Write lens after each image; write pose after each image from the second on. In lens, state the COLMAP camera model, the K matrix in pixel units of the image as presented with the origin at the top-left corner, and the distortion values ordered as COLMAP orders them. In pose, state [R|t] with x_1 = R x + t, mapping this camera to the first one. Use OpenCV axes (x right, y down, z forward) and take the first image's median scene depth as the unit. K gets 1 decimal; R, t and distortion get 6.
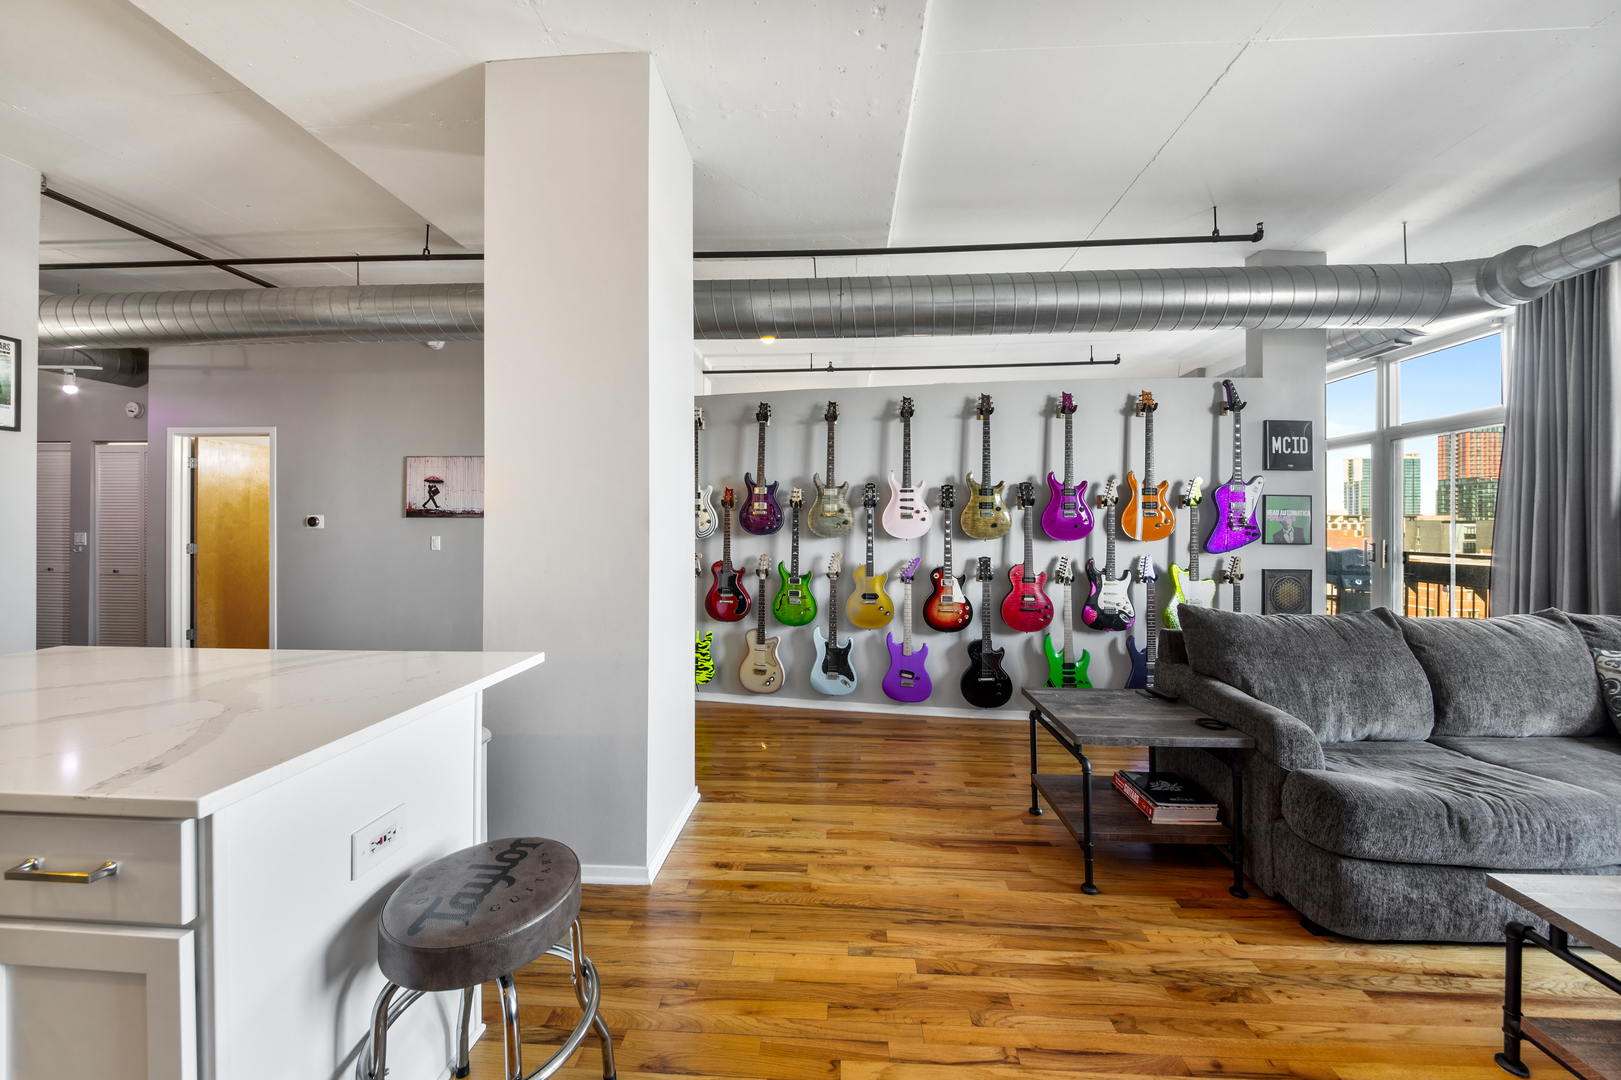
lens RADIAL K [[581.3, 0, 814.8], [0, 581.3, 523.1], [0, 0, 1]] dist [-0.008397, 0.000218]
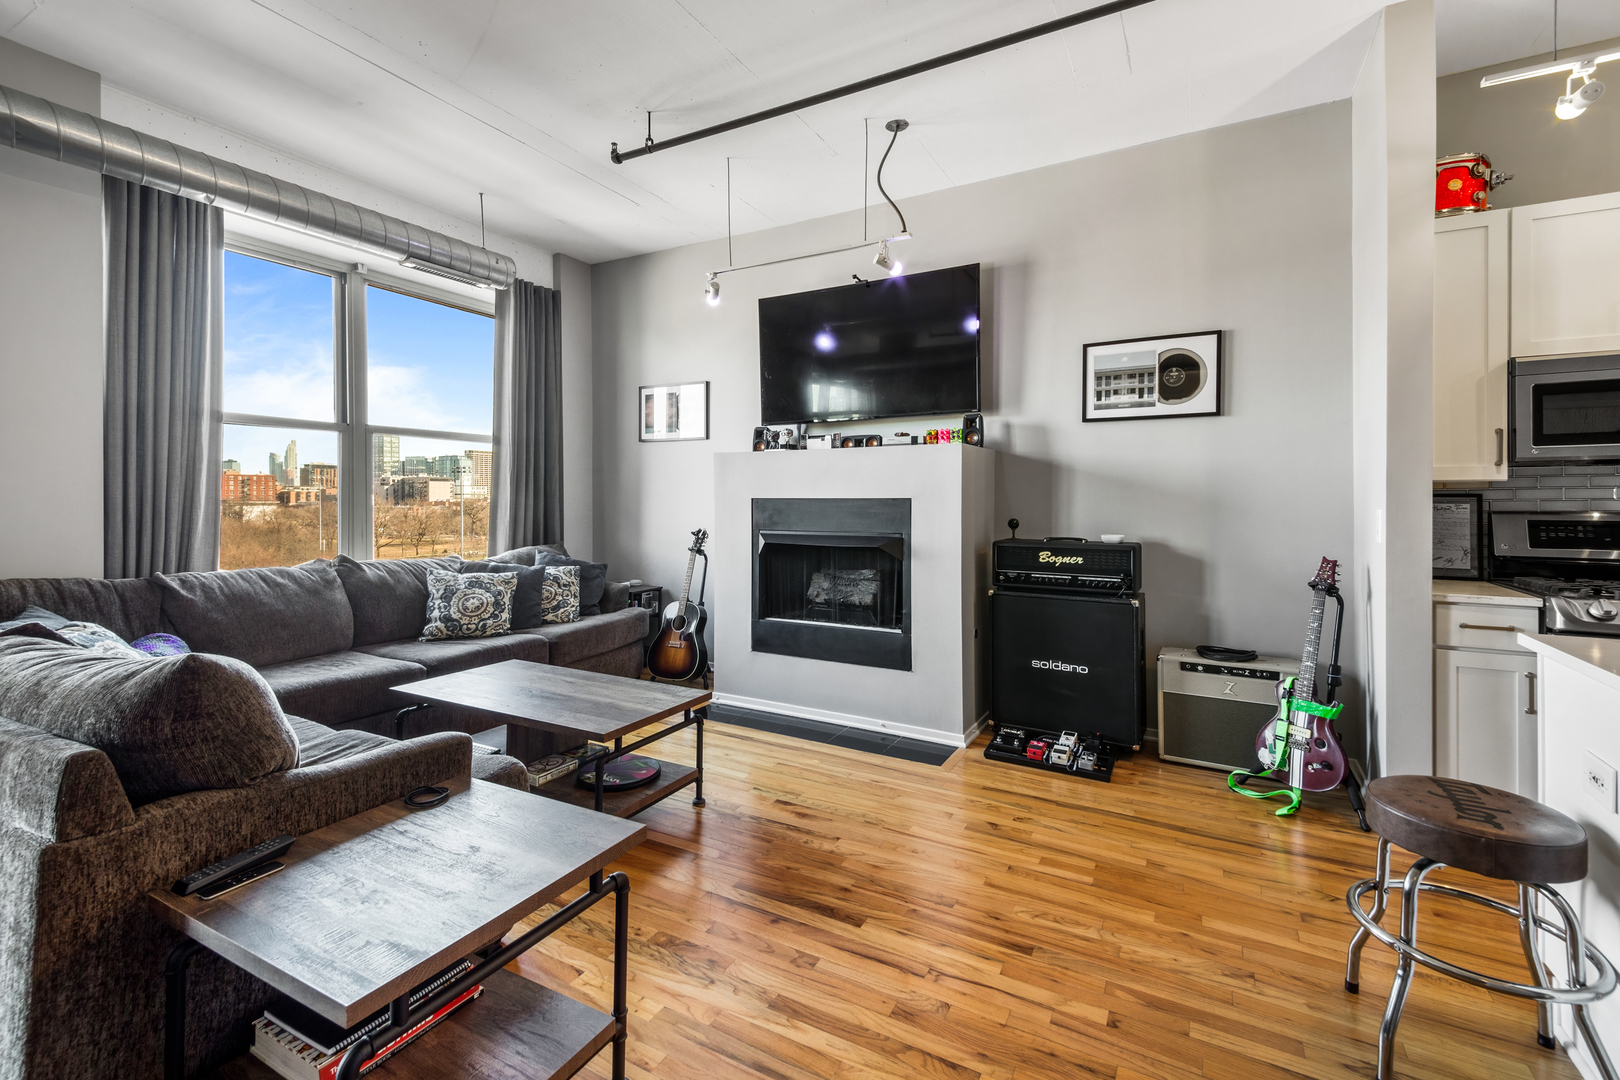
lens RADIAL K [[704.4, 0, 827.3], [0, 704.4, 494.5], [0, 0, 1]] dist [0.018029, -0.001752]
pose [[-0.904835, 0.000761, 0.425762, -0.018505], [-0.003364, 0.999954, -0.008937, 0.020036], [-0.425749, -0.009519, -0.904791, 1.013525]]
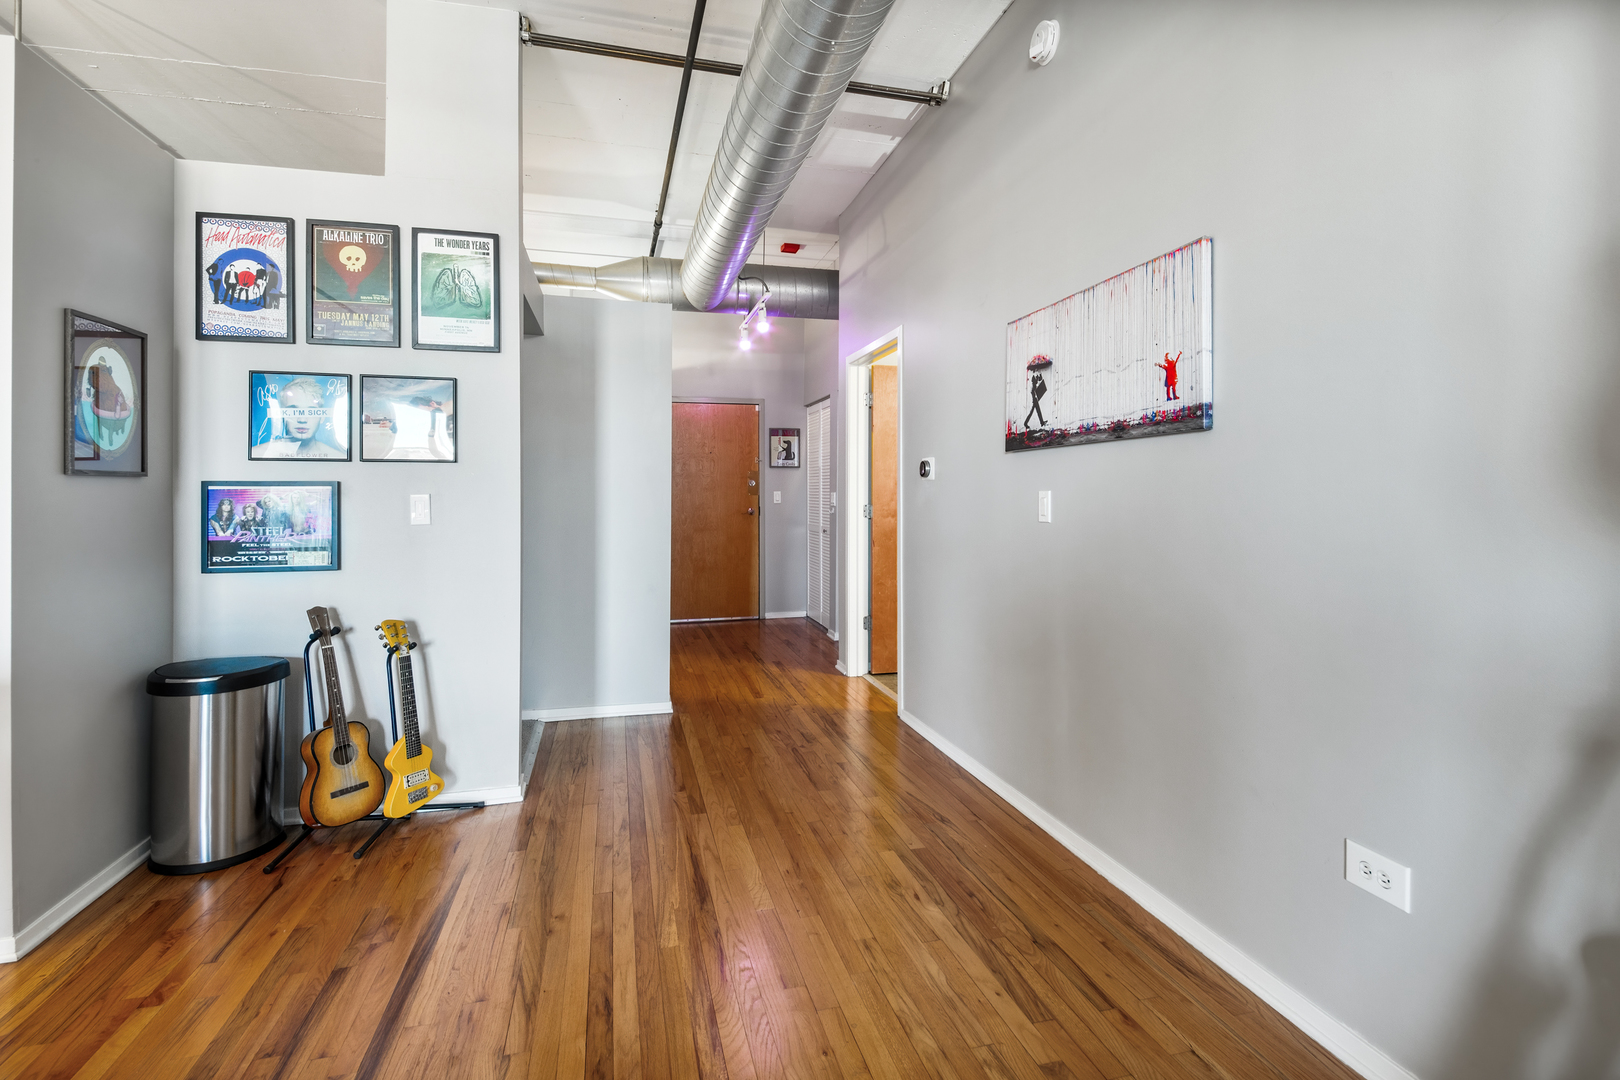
lens RADIAL K [[753.1, 0, 812.4], [0, 753.1, 500.0], [0, 0, 1]] dist [-0.019430, -0.001413]
pose [[0.320171, -0.001808, -0.947358, -0.253537], [0.008800, 0.999961, 0.001066, 0.042351], [0.947319, -0.008679, 0.320175, 0.982158]]
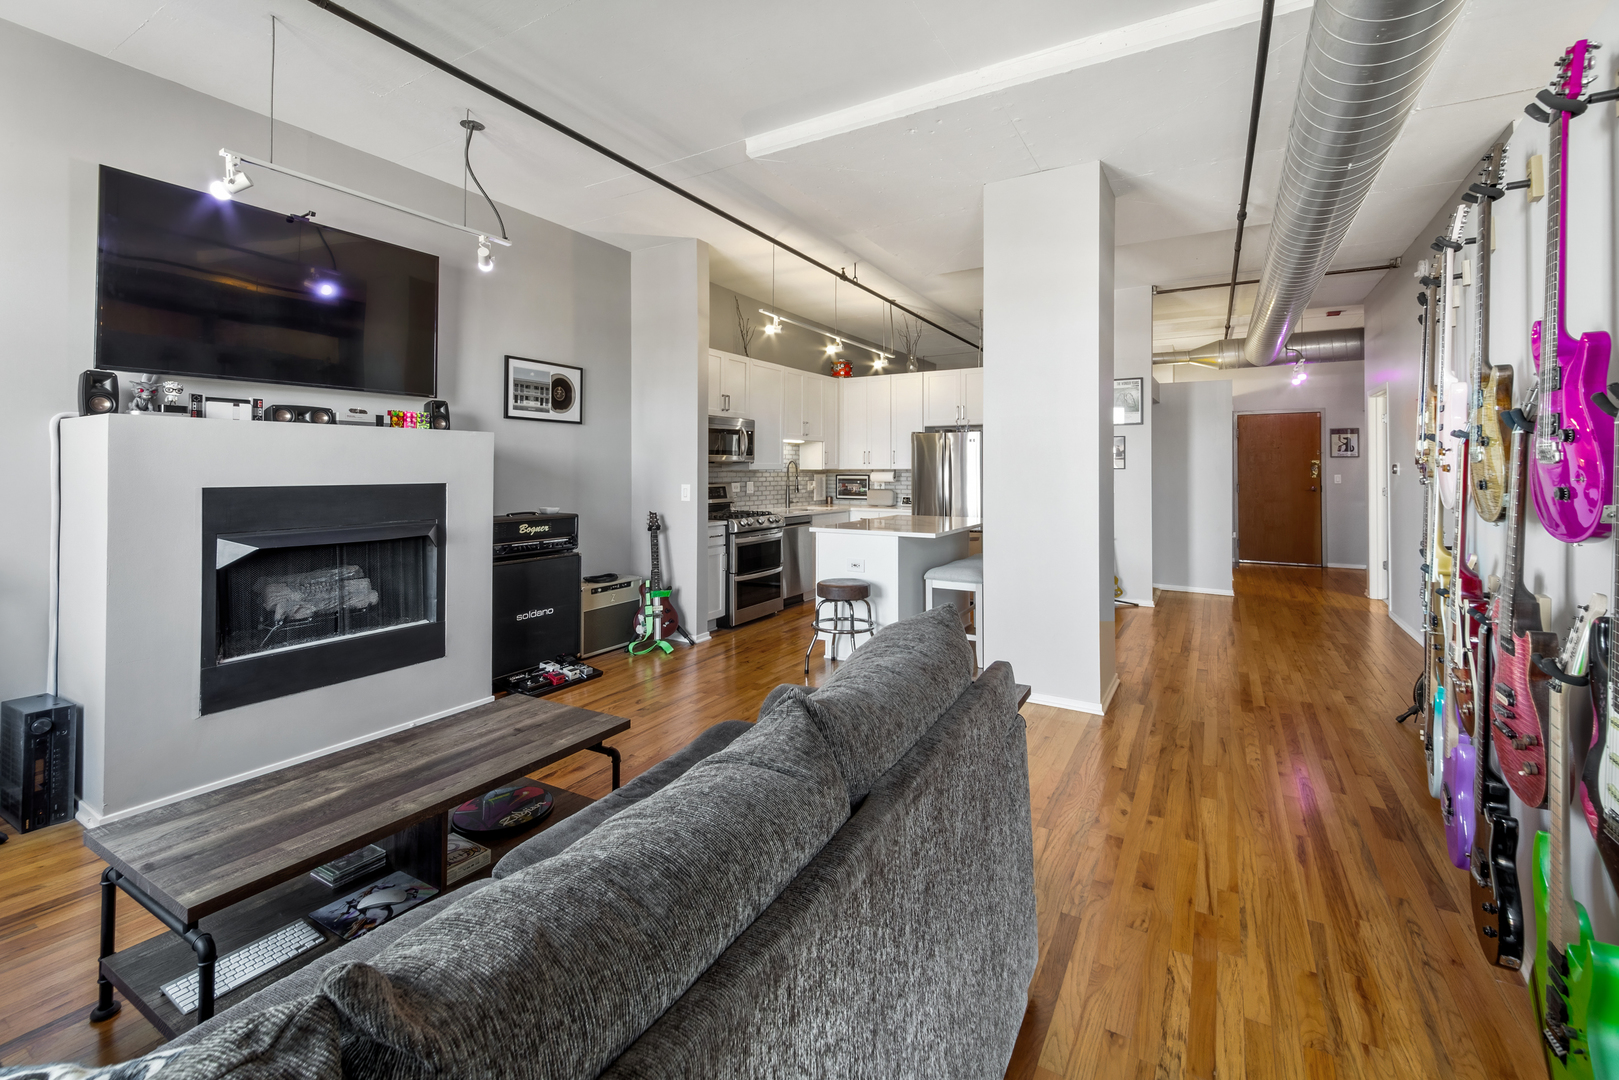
lens RADIAL K [[677.1, 0, 801.9], [0, 677.1, 456.0], [0, 0, 1]] dist [0.002570, 0.000011]
pose [[-0.464194, -0.018341, -0.885544, 1.089589], [0.002802, 0.999750, -0.022176, -0.003629], [0.885729, -0.012776, -0.464026, 0.947721]]
